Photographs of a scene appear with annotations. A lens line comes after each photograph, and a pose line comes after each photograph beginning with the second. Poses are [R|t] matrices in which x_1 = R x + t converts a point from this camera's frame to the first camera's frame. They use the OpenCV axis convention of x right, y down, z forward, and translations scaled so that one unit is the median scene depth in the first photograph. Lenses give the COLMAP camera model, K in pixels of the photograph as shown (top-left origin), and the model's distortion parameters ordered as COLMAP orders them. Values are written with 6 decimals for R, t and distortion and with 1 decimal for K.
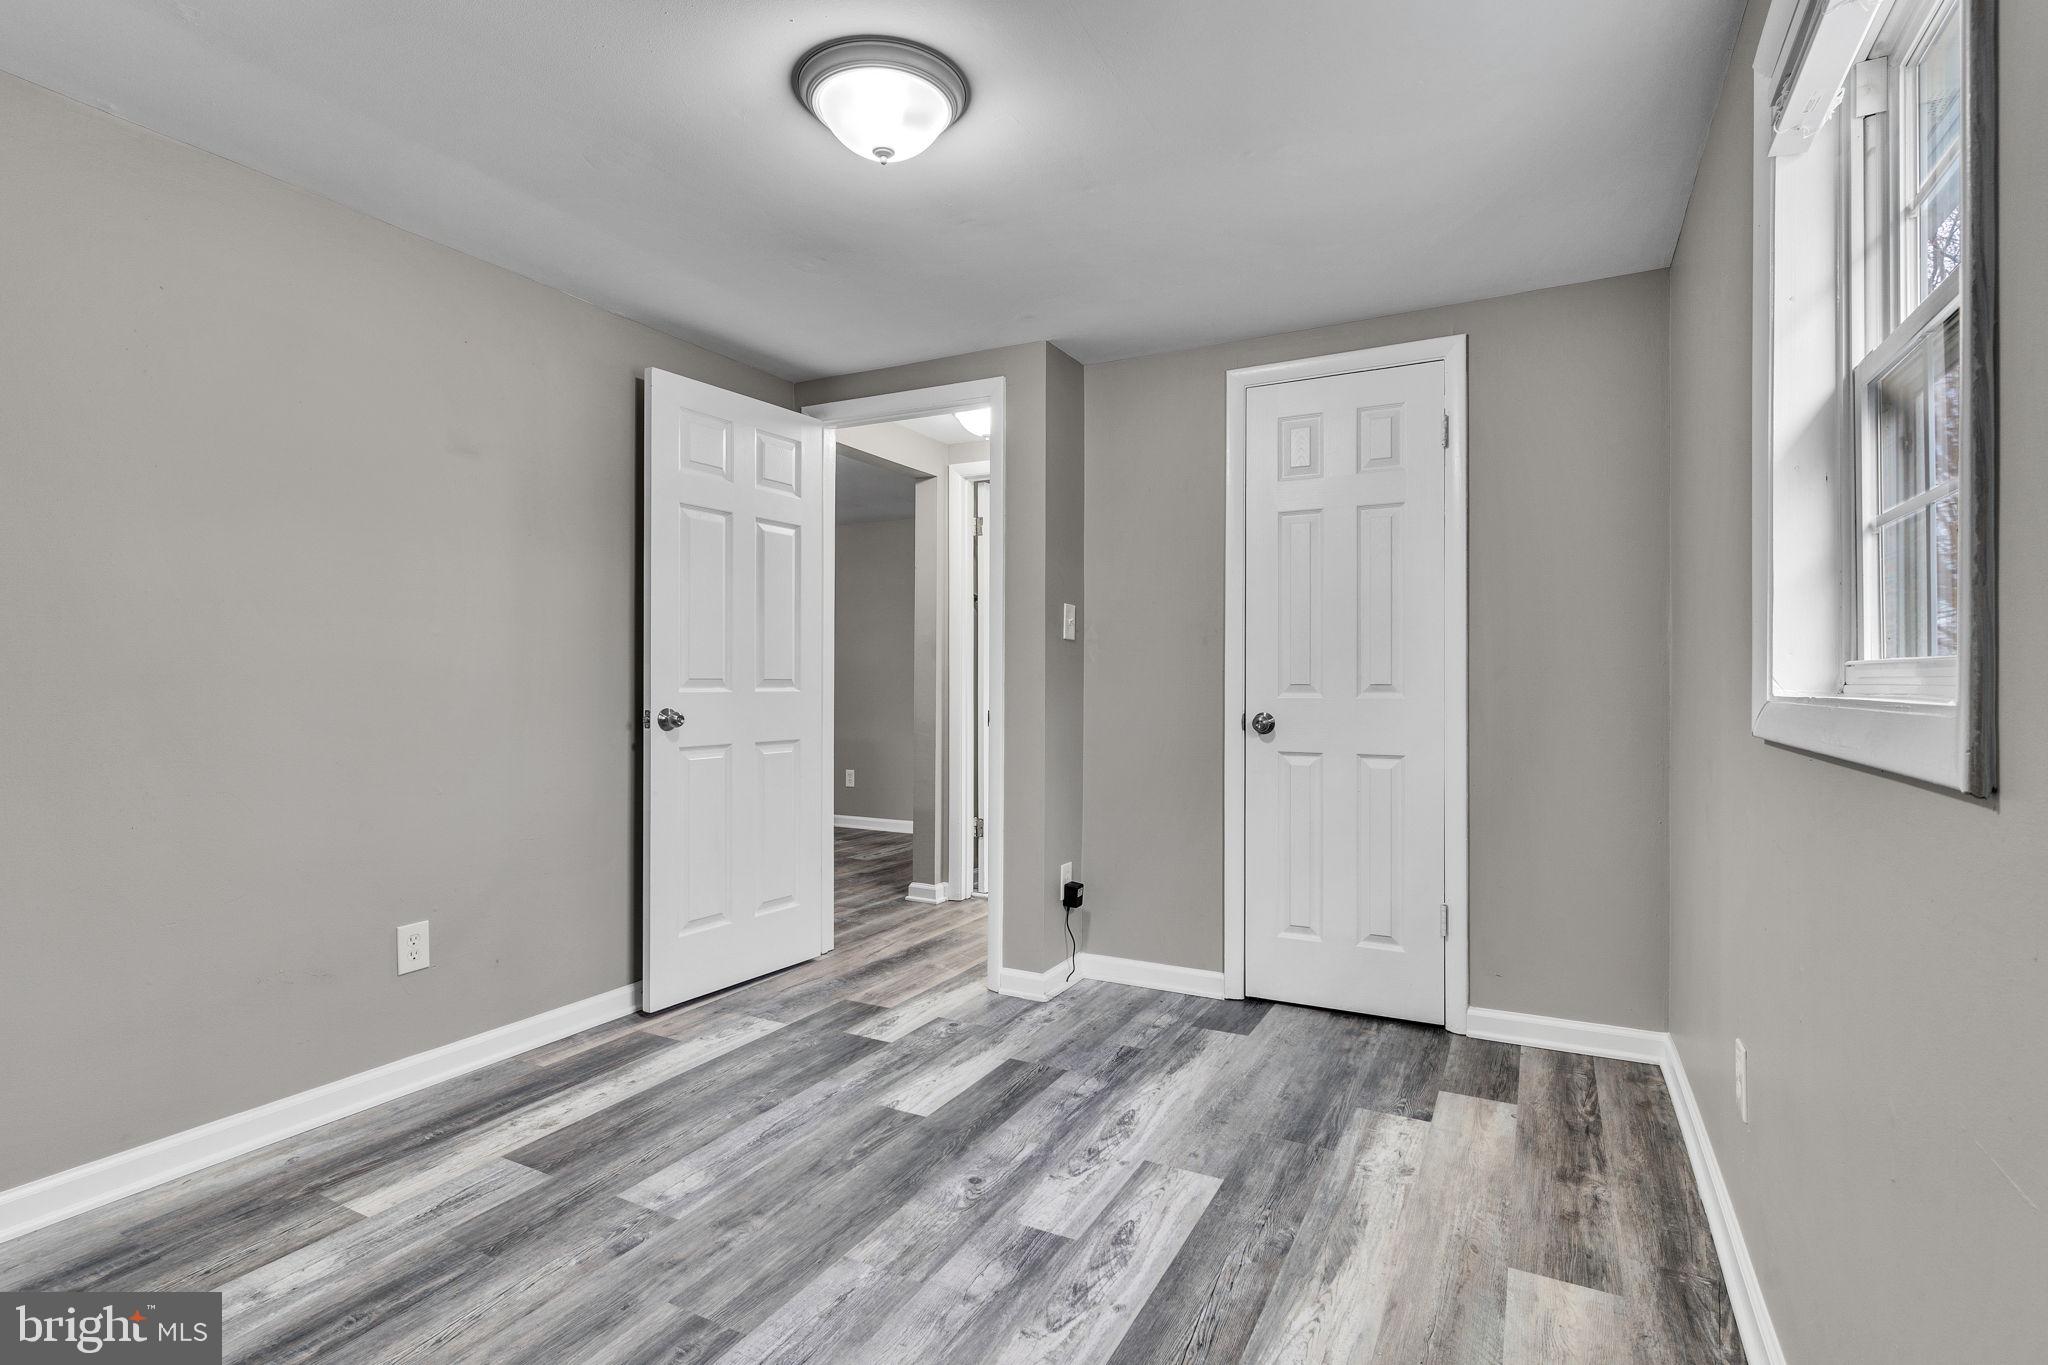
lens RADIAL K [[994.9, 0, 1022.8], [0, 994.9, 696.2], [0, 0, 1]] dist [-0.002507, 0.003278]
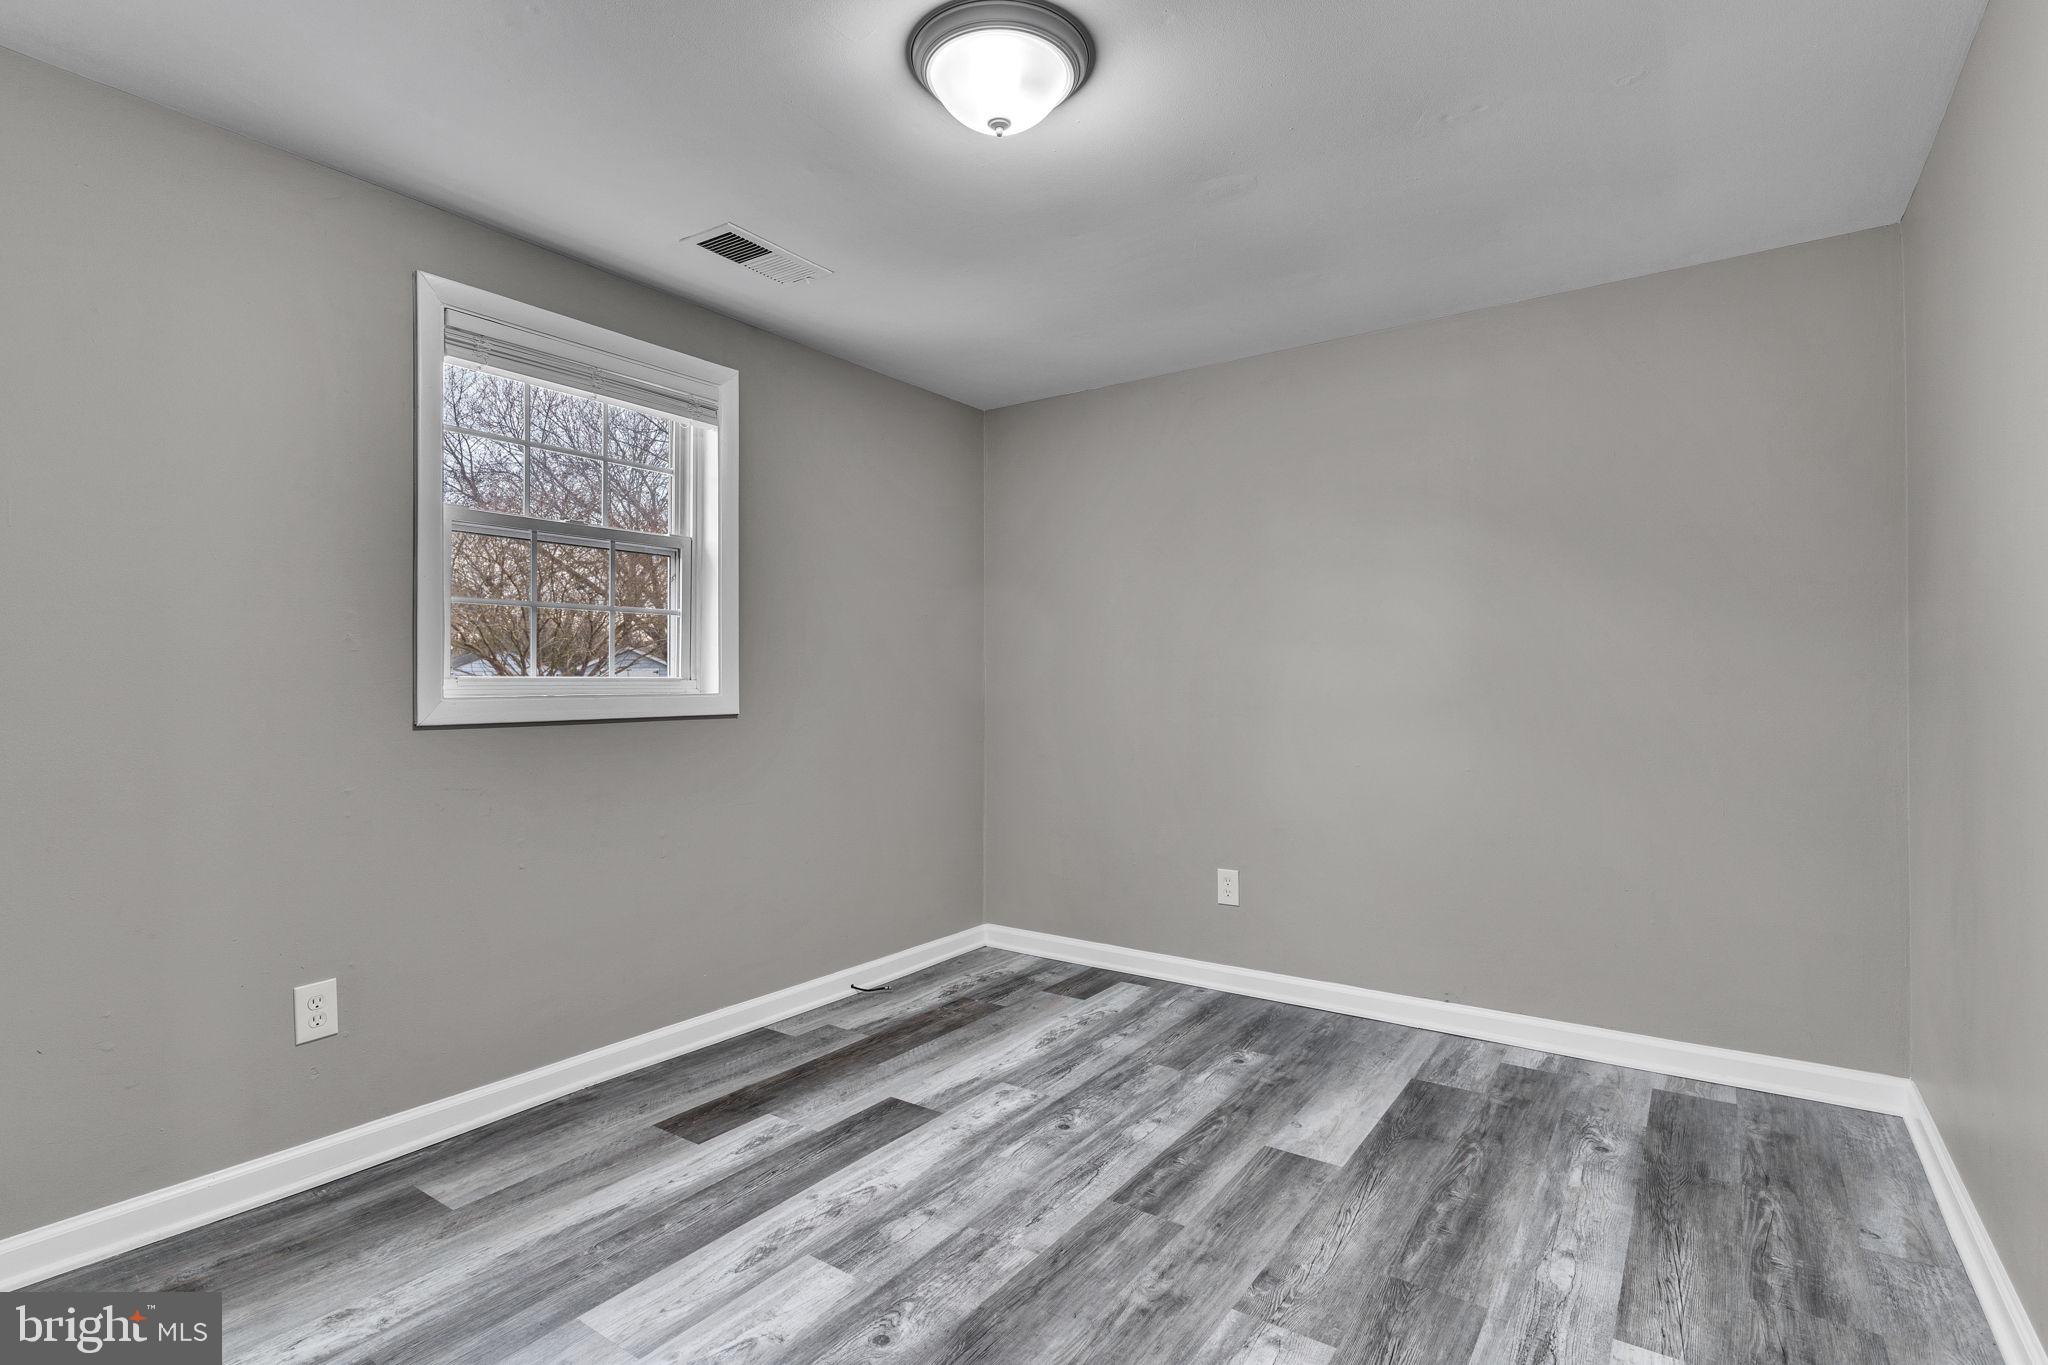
lens RADIAL K [[994.9, 0, 1025.7], [0, 994.9, 674.4], [0, 0, 1]] dist [-0.002507, 0.003278]
pose [[-0.992680, 0.001613, 0.120766, -0.293503], [0.002902, 0.999941, 0.010496, -0.043558], [-0.120742, 0.010769, -0.992625, 2.027142]]
